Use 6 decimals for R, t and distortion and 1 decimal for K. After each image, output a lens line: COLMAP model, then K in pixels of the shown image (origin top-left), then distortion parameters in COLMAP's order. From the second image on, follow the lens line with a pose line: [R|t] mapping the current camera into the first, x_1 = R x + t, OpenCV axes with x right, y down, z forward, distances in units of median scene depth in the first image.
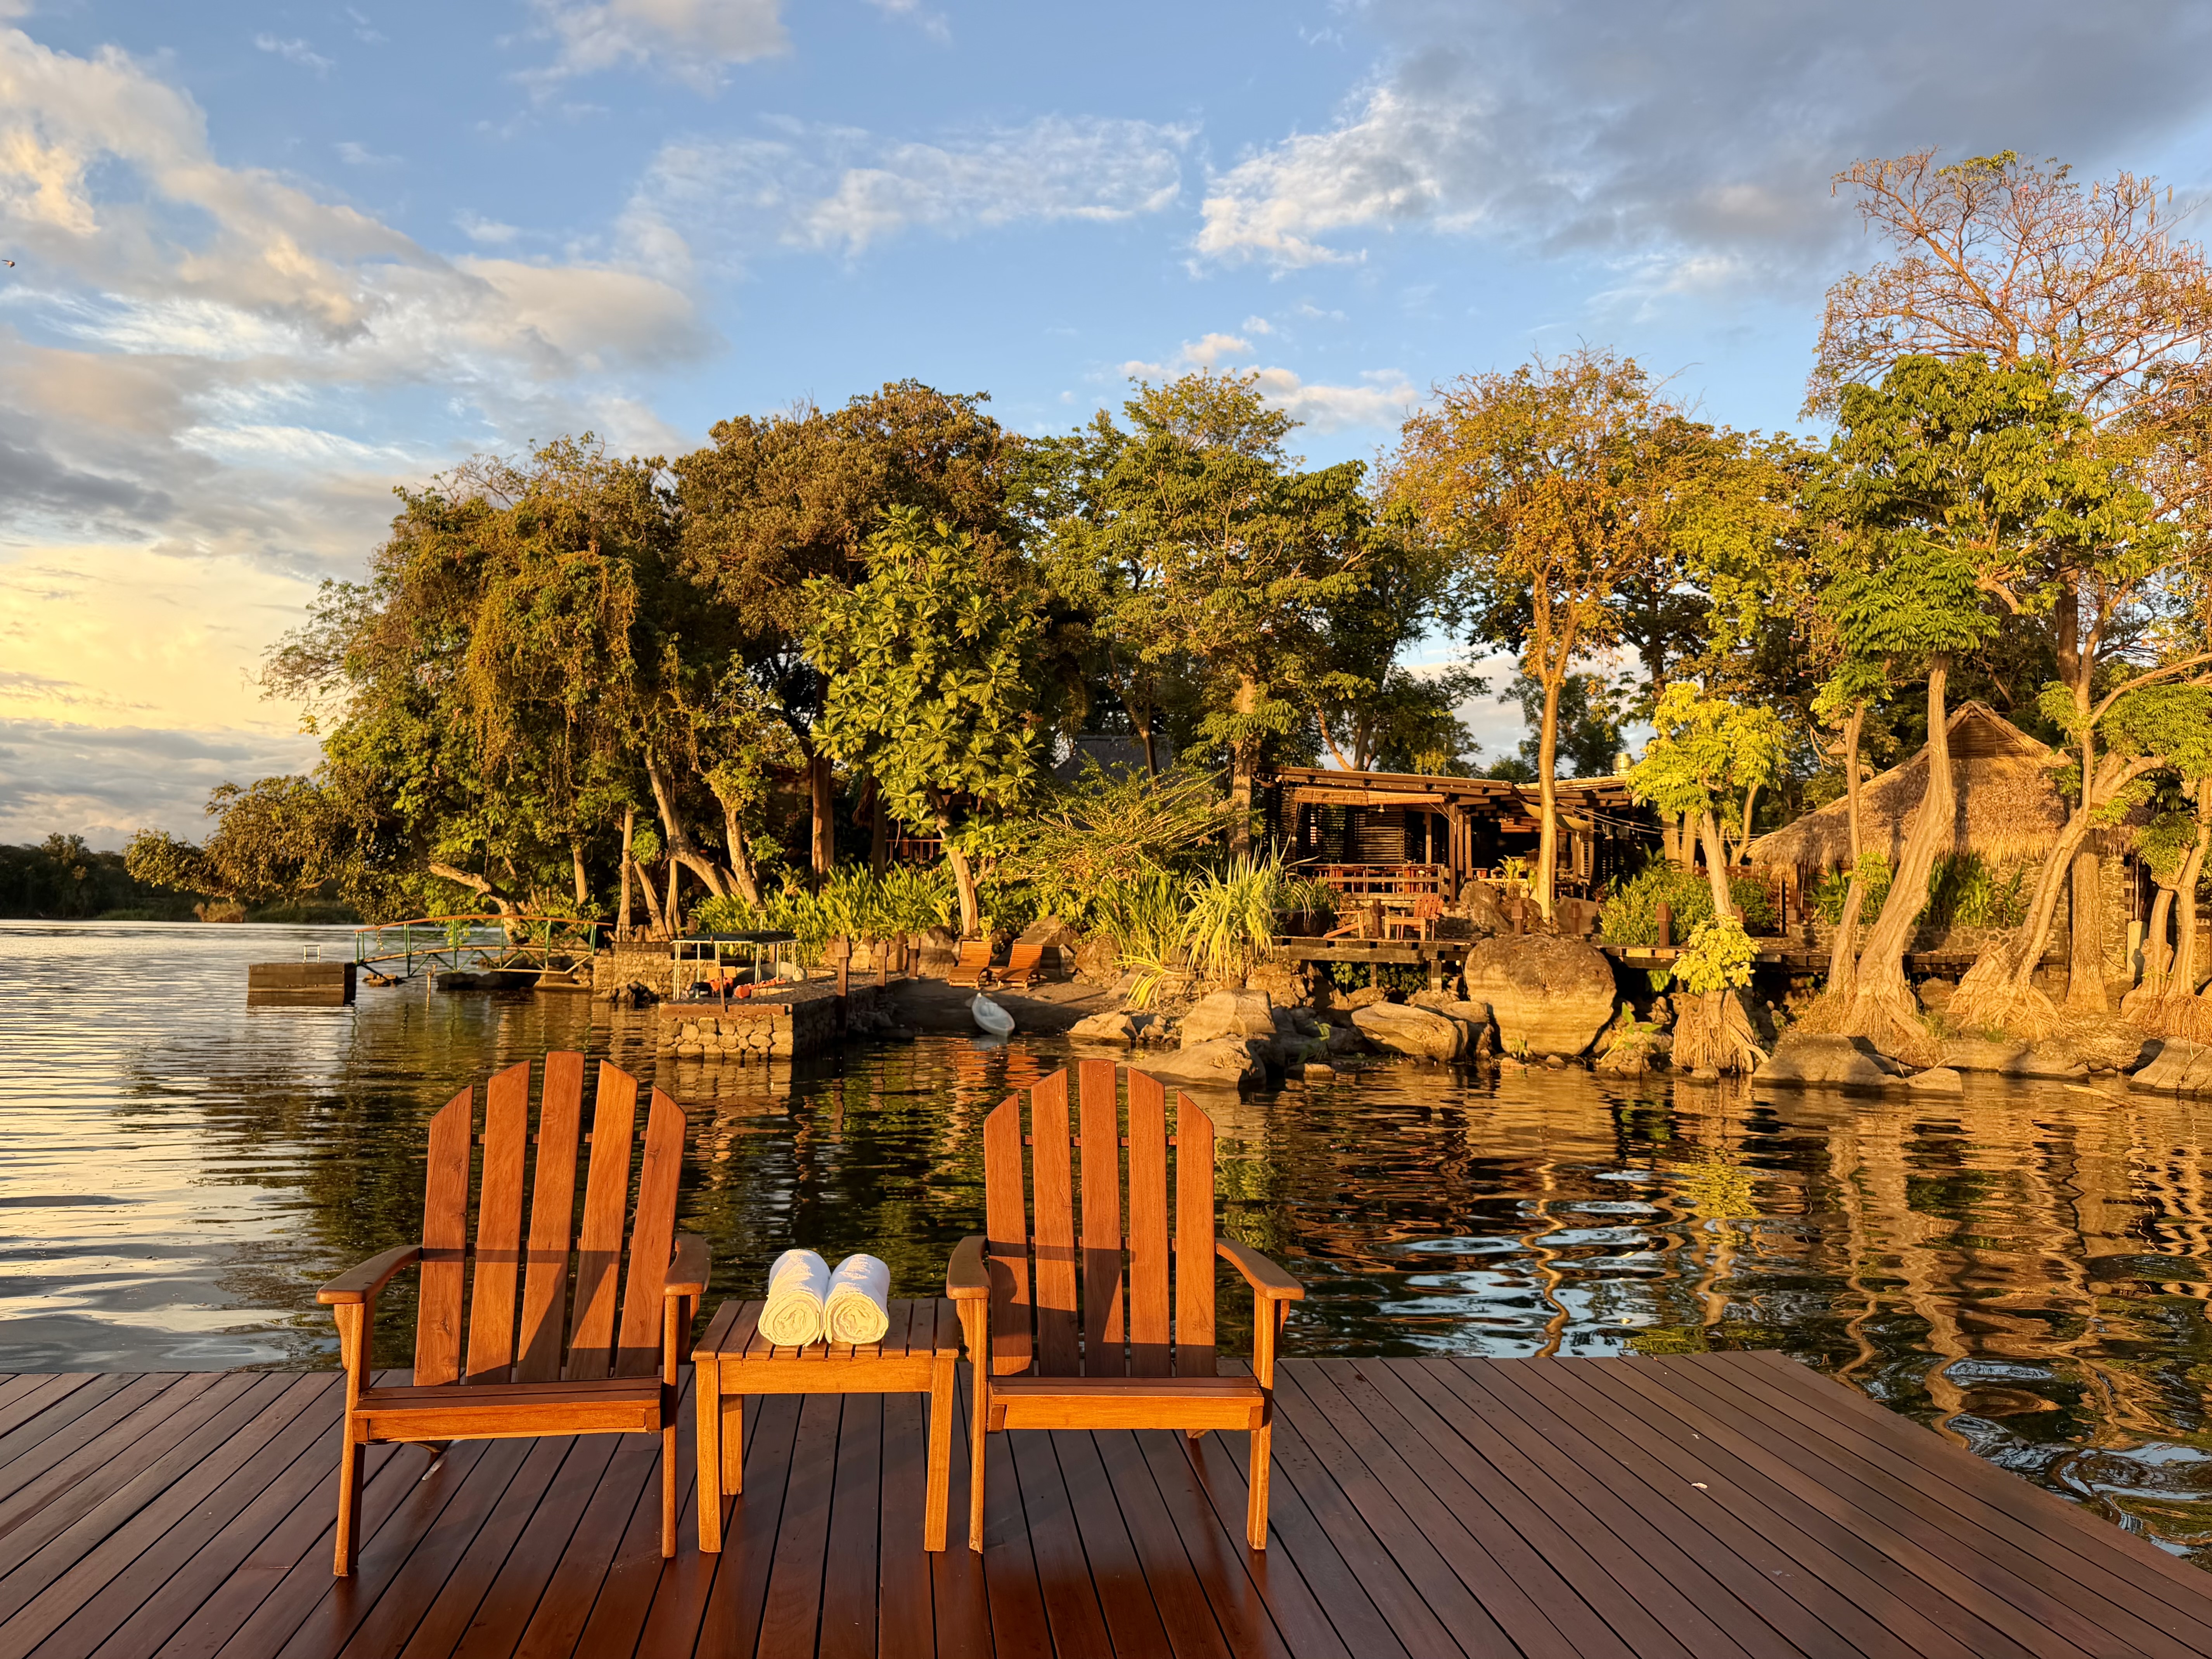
lens RADIAL K [[1547.8, 0, 1106.0], [0, 1547.8, 829.5], [0, 0, 1]] dist [0.097593, -0.114091]
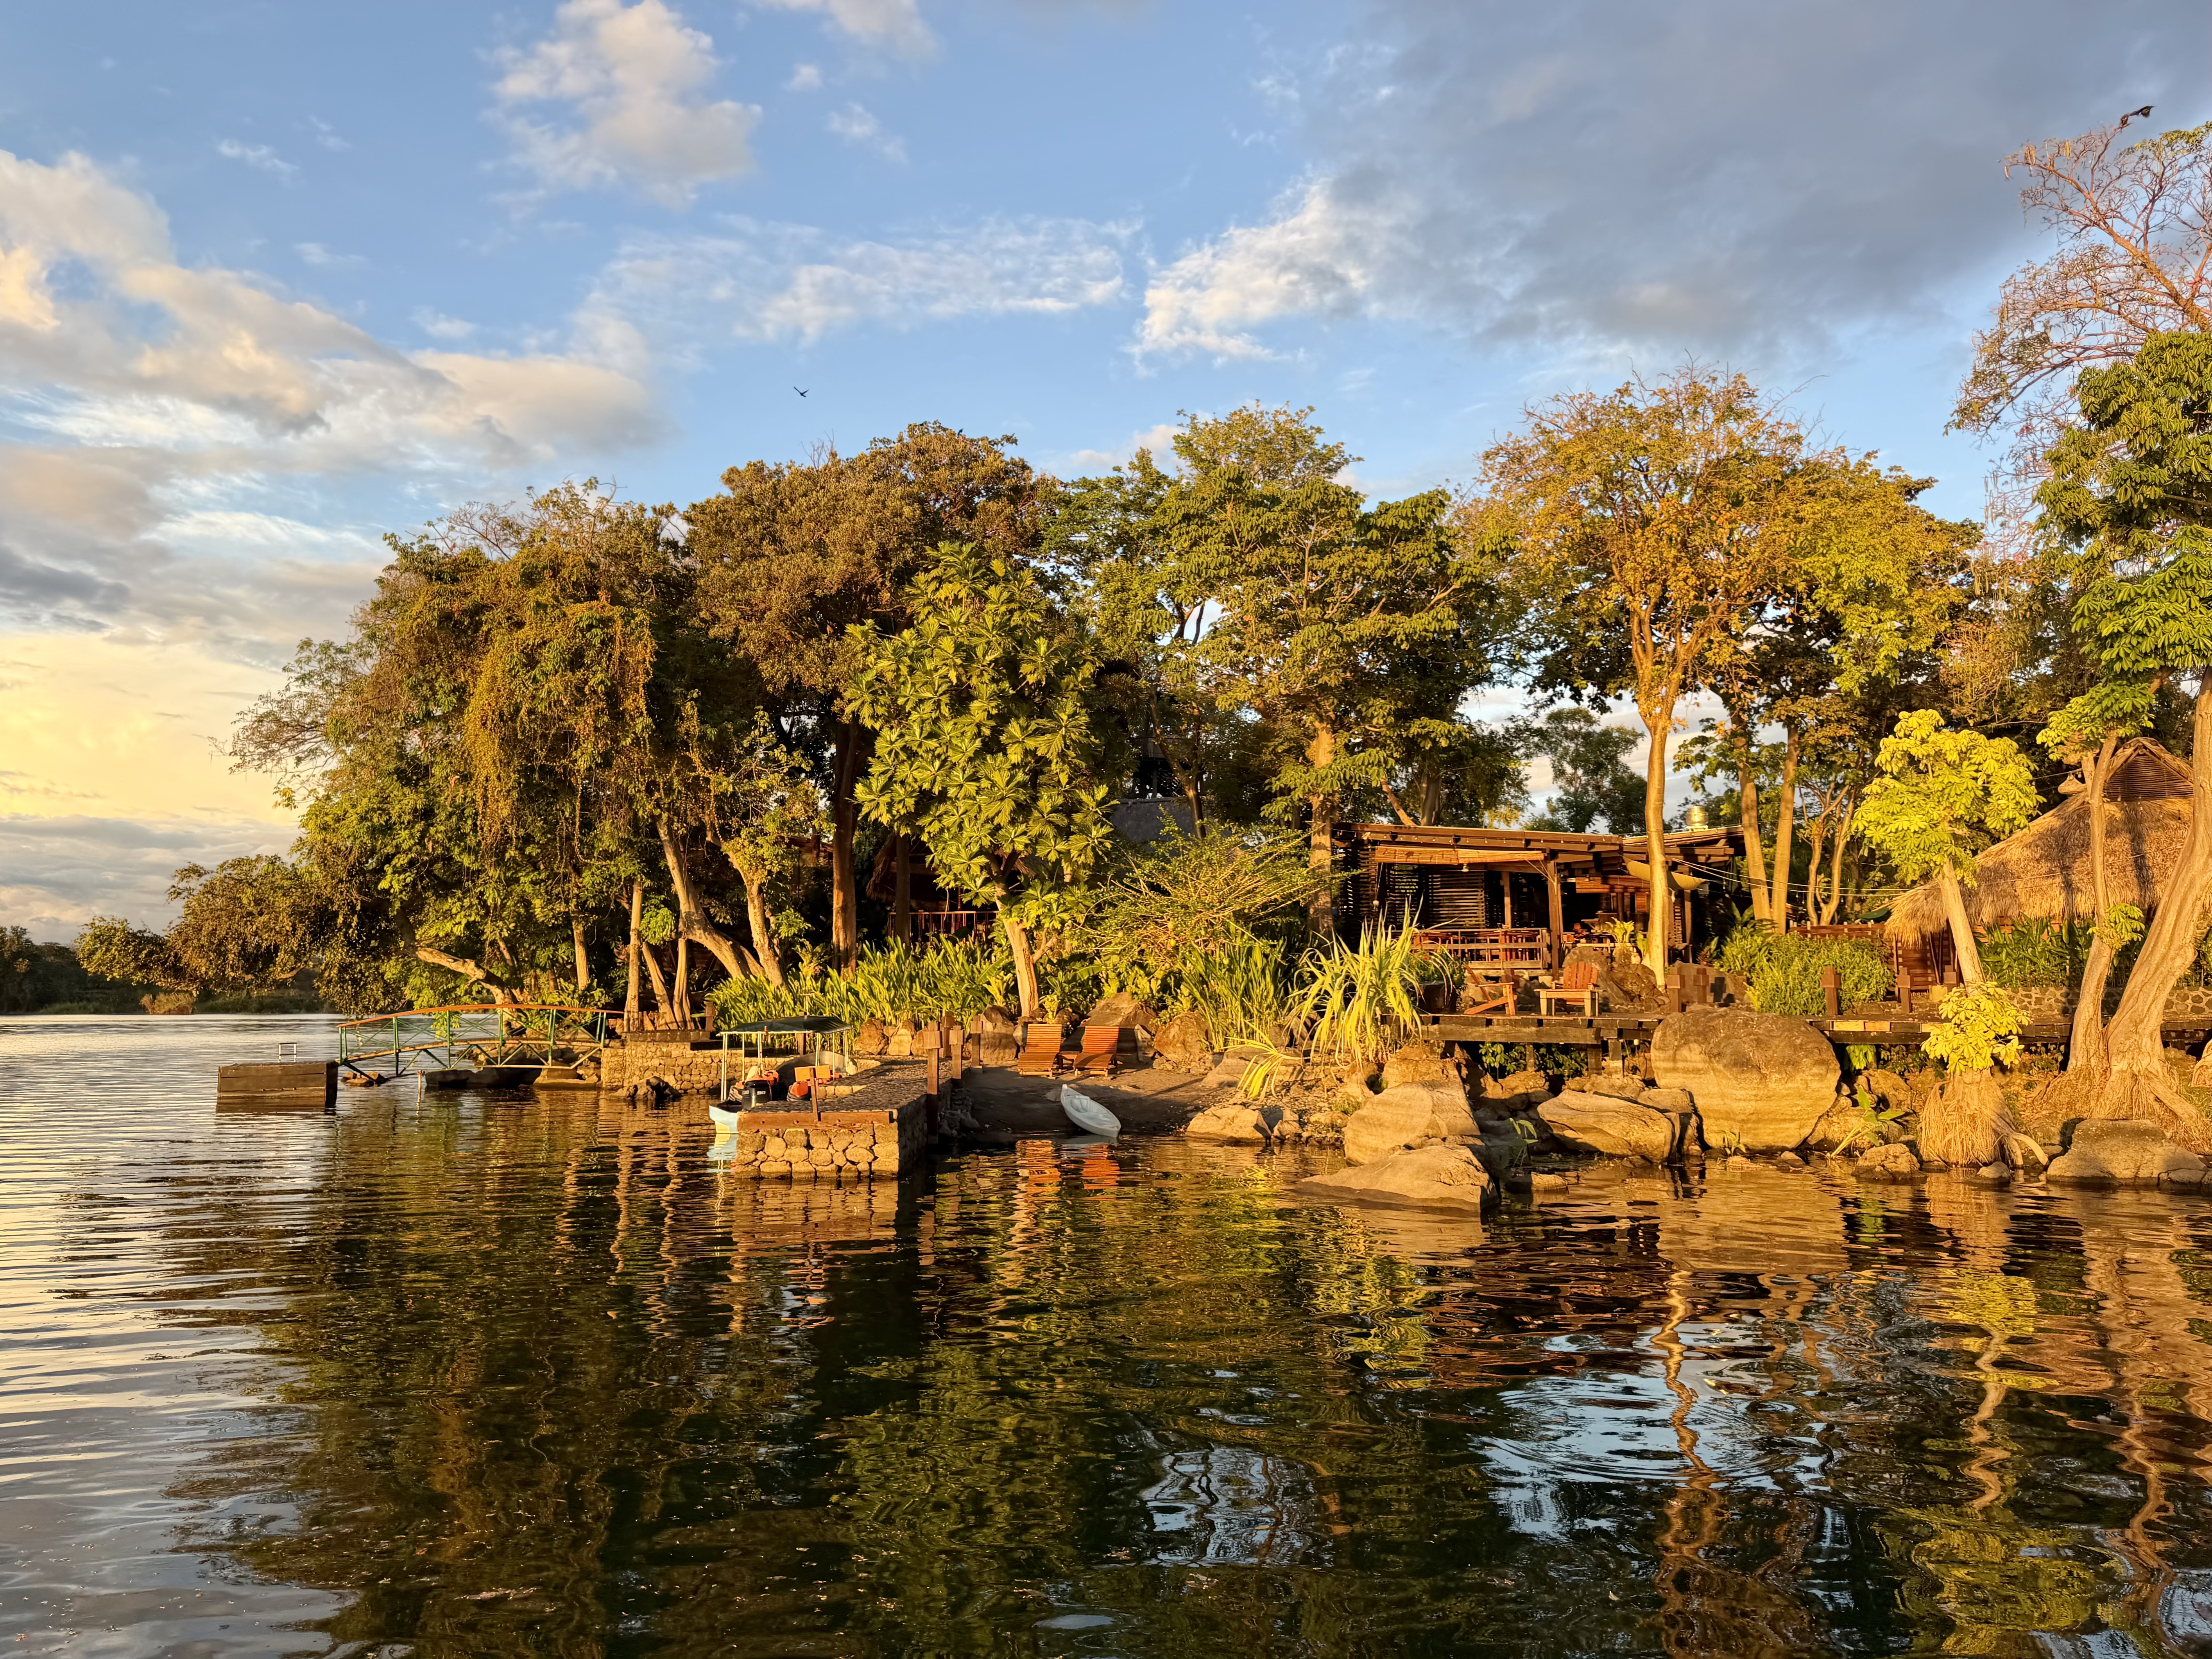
lens RADIAL K [[1454.9, 0, 1036.7], [0, 1454.9, 826.1], [0, 0, 1]] dist [0.115714, -0.154424]
pose [[0.999611, -0.016996, 0.022093, -0.094298], [0.018156, 0.998408, -0.053411, 0.003166], [-0.021150, 0.053791, 0.998328, 0.141851]]
